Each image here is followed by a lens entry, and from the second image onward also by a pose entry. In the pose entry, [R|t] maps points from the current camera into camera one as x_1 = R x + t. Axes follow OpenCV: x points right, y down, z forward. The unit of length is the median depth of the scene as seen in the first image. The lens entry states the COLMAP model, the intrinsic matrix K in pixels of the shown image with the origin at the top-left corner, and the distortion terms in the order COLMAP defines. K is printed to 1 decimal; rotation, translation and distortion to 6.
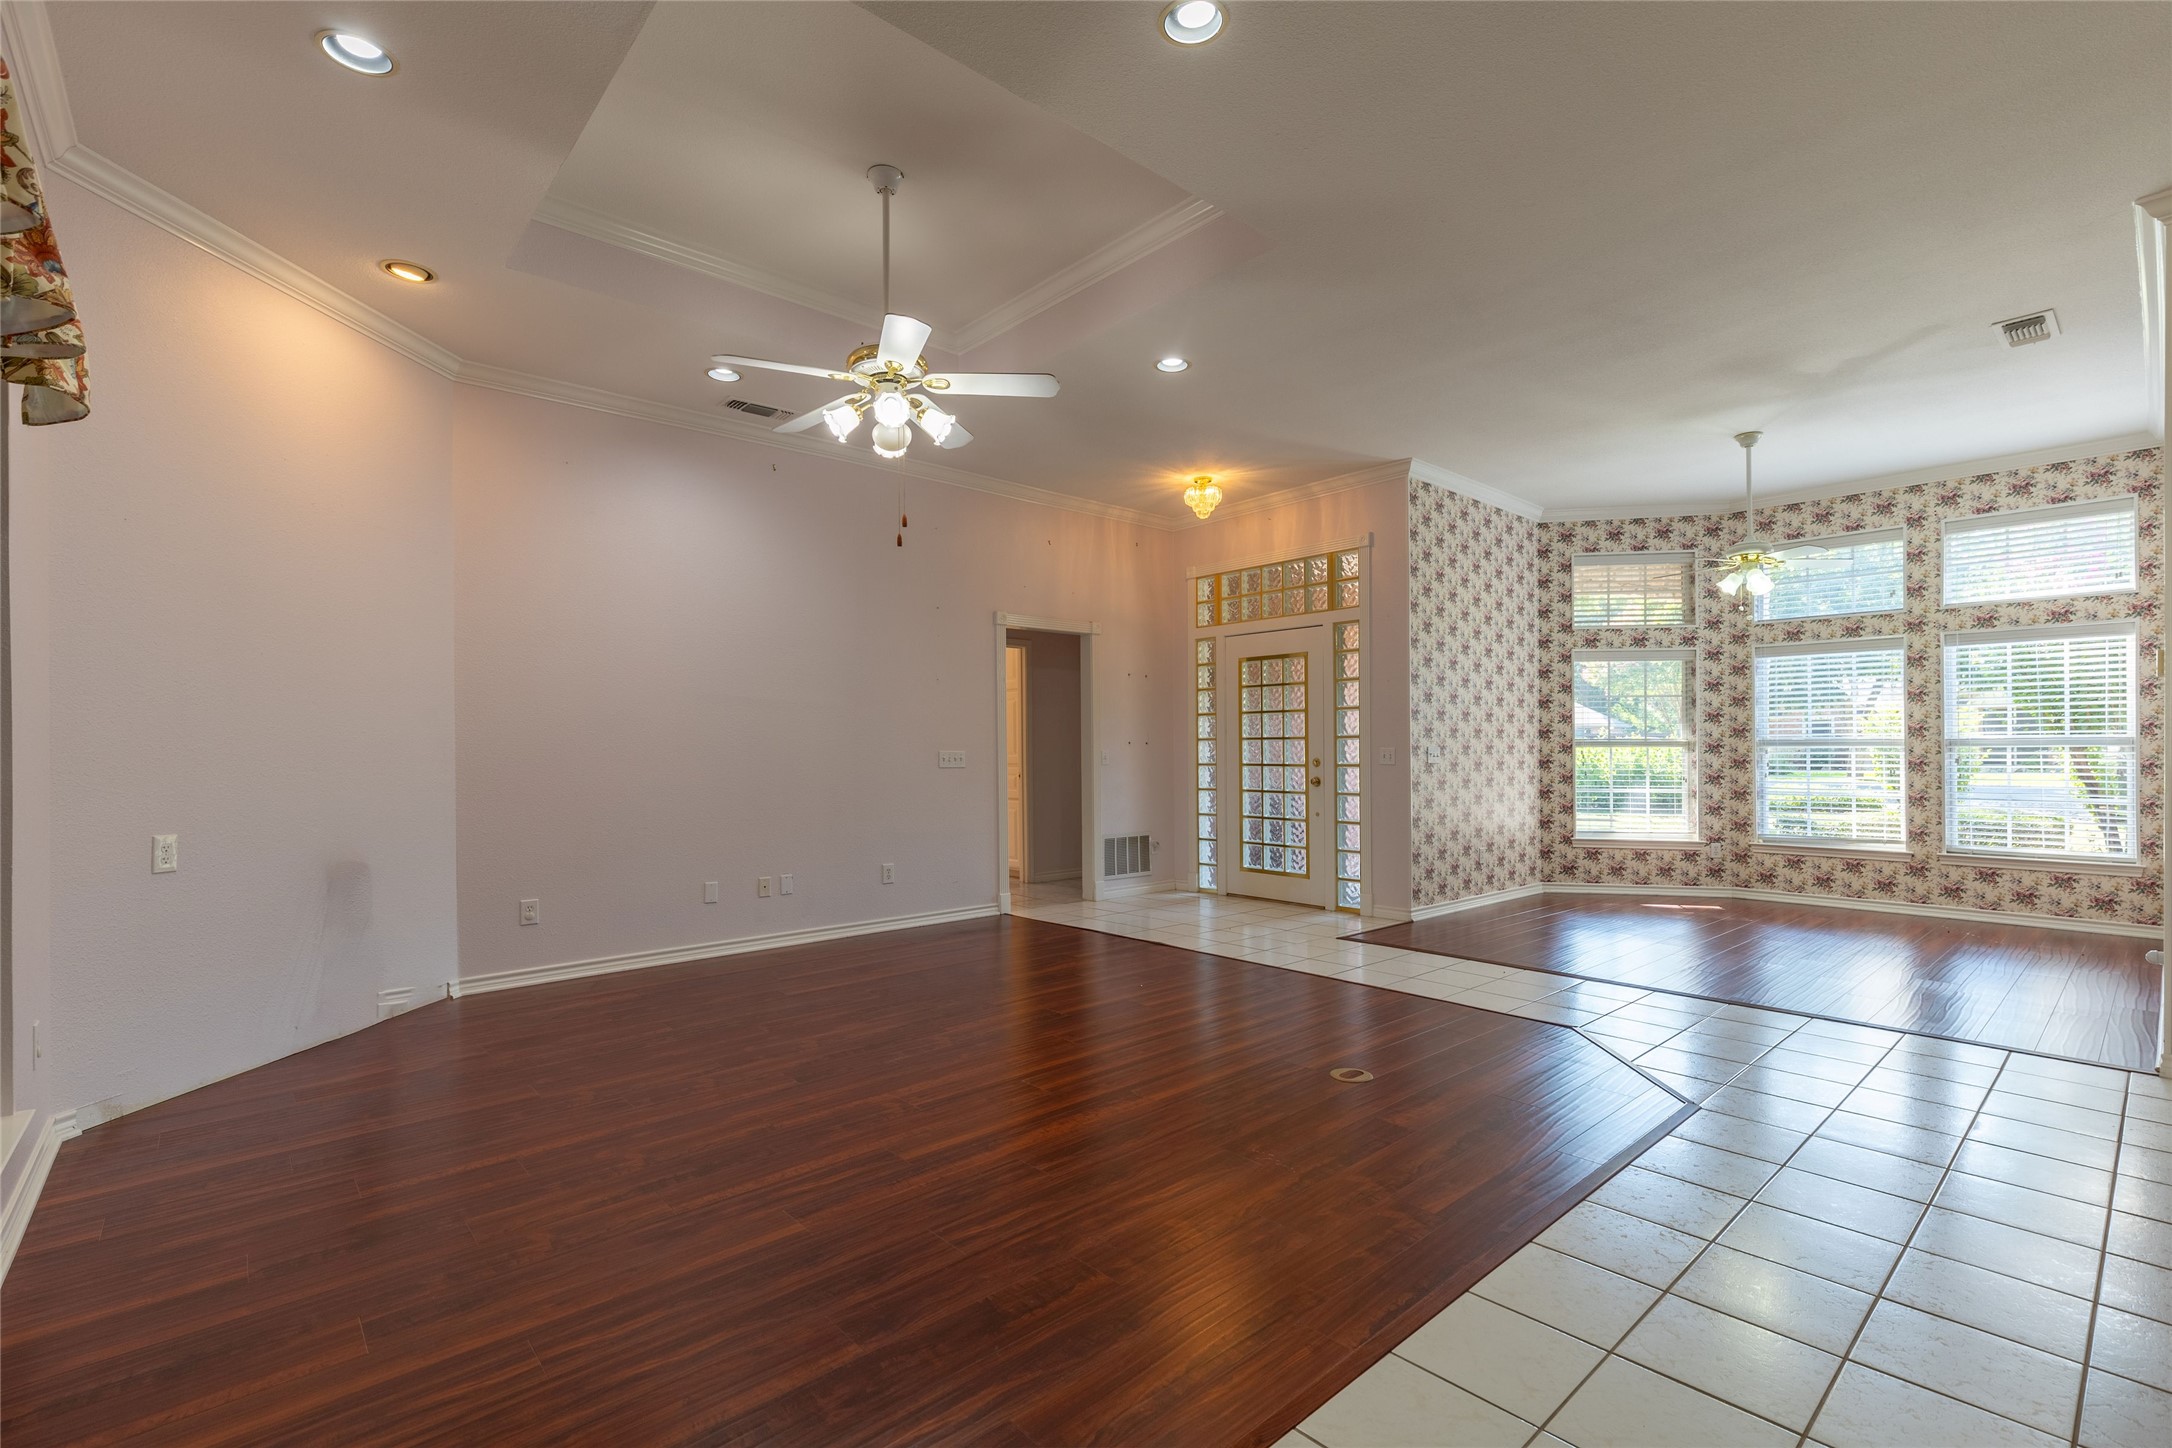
lens RADIAL K [[975.9, 0, 1088.2], [0, 975.9, 729.3], [0, 0, 1]] dist [0.004890, 0.000073]
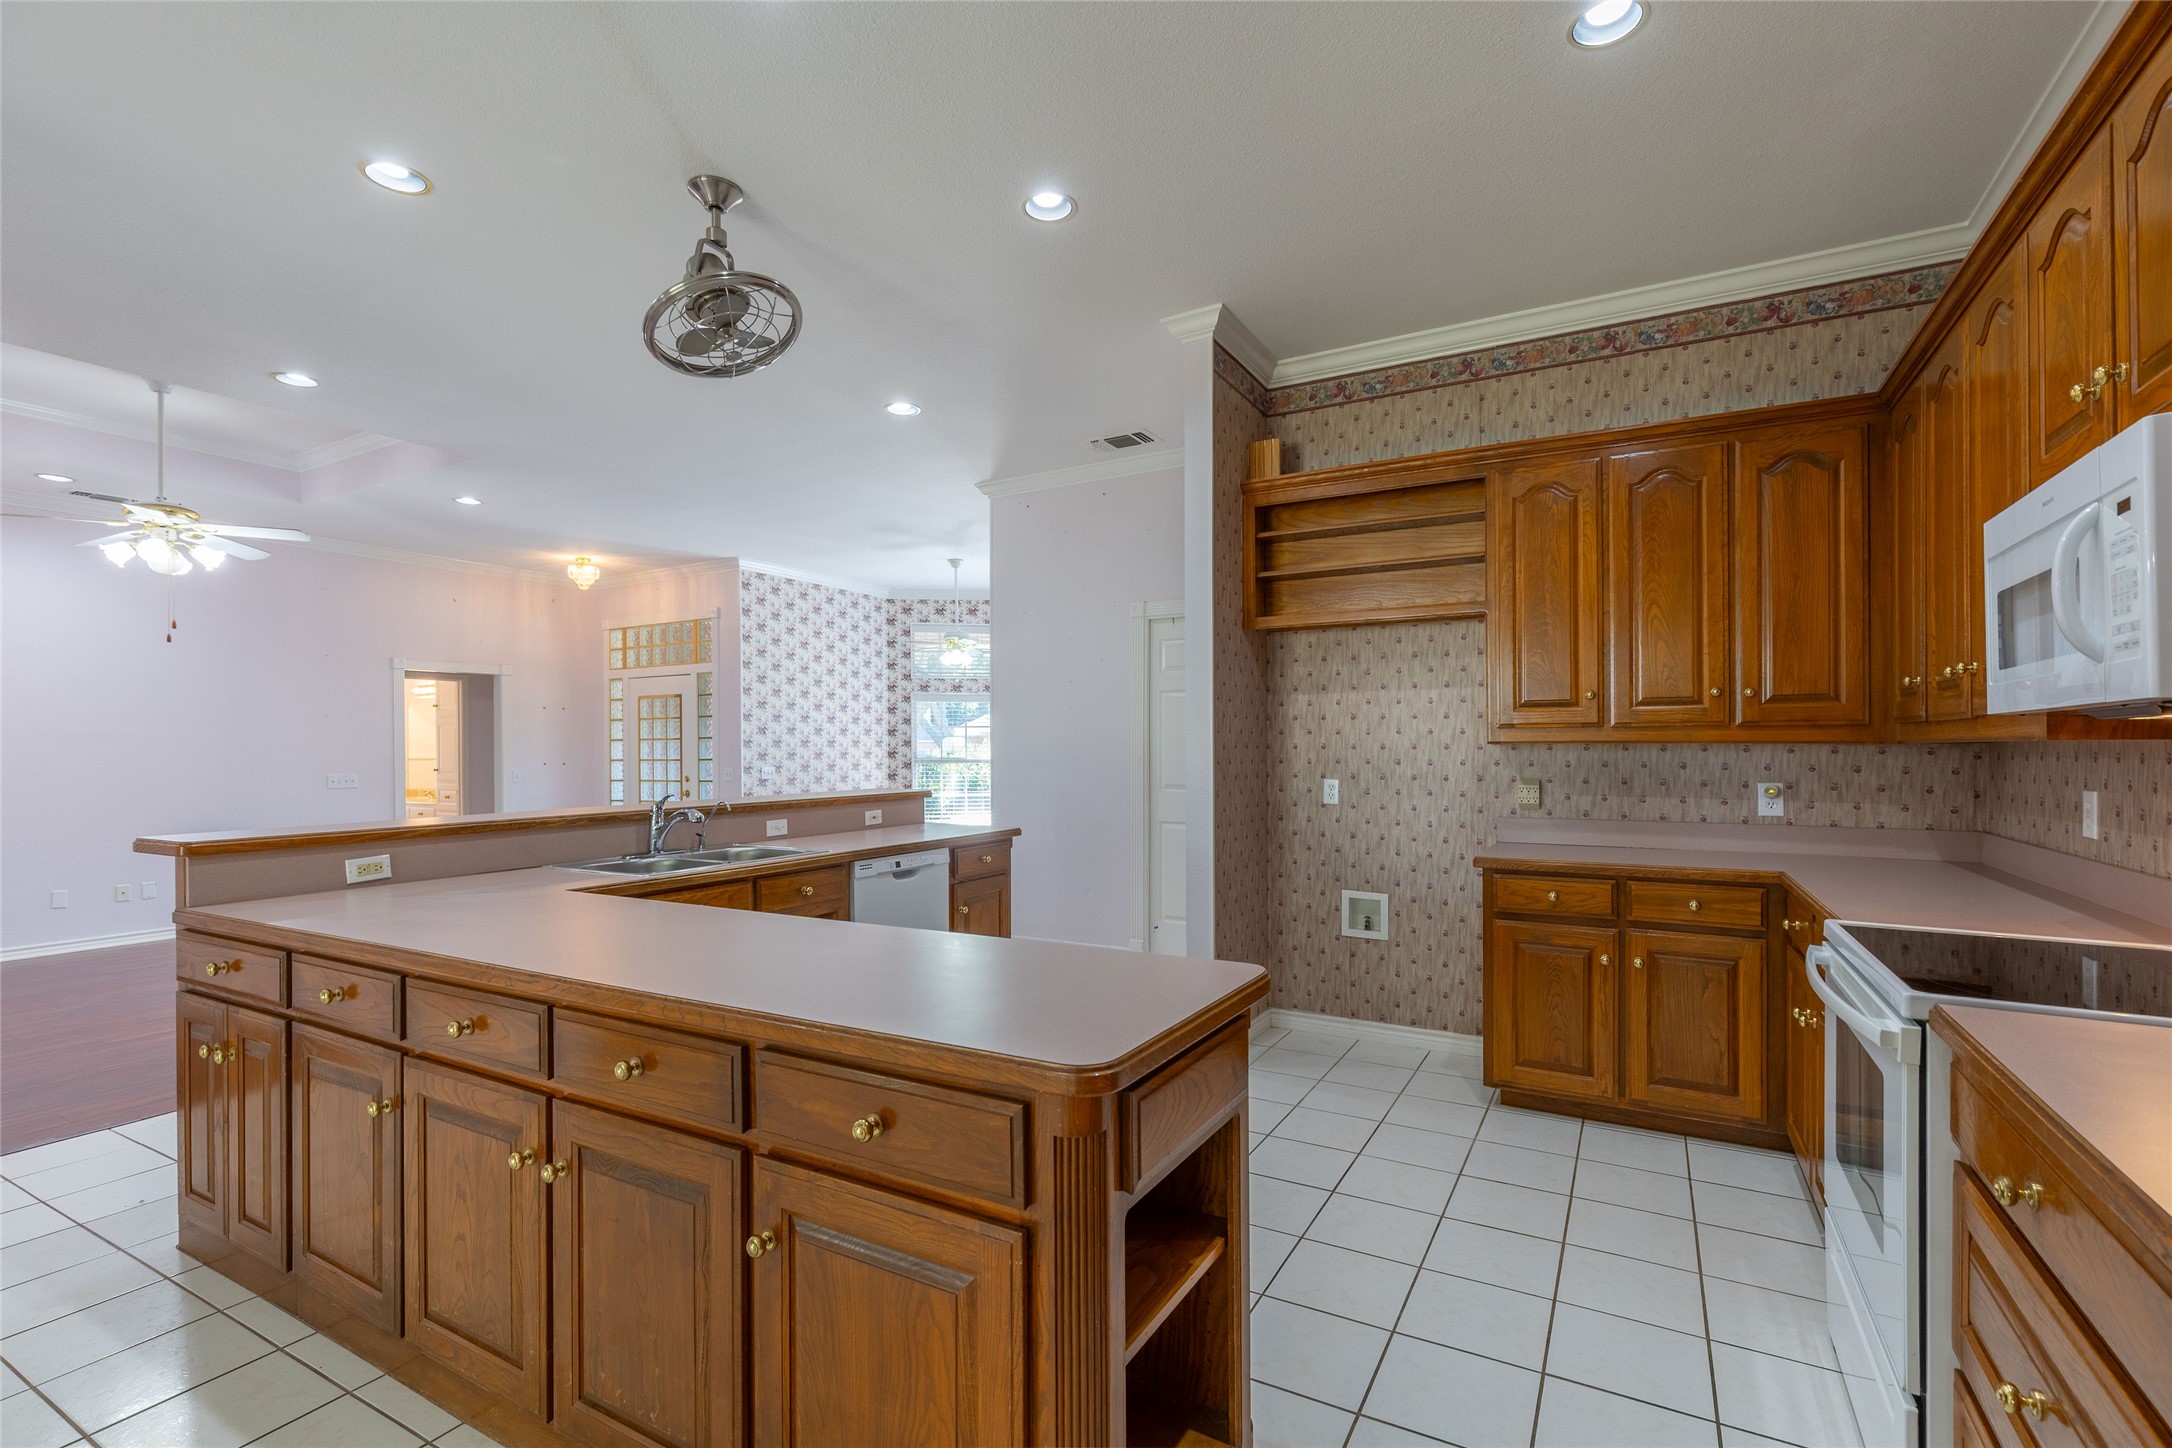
lens RADIAL K [[975.9, 0, 1087.7], [0, 975.9, 739.5], [0, 0, 1]] dist [0.004890, 0.000073]
pose [[0.946394, 0.000107, 0.323014, 0.291052], [-0.002201, 0.999979, 0.006117, -0.025426], [-0.323006, -0.006500, 0.946374, -0.378882]]
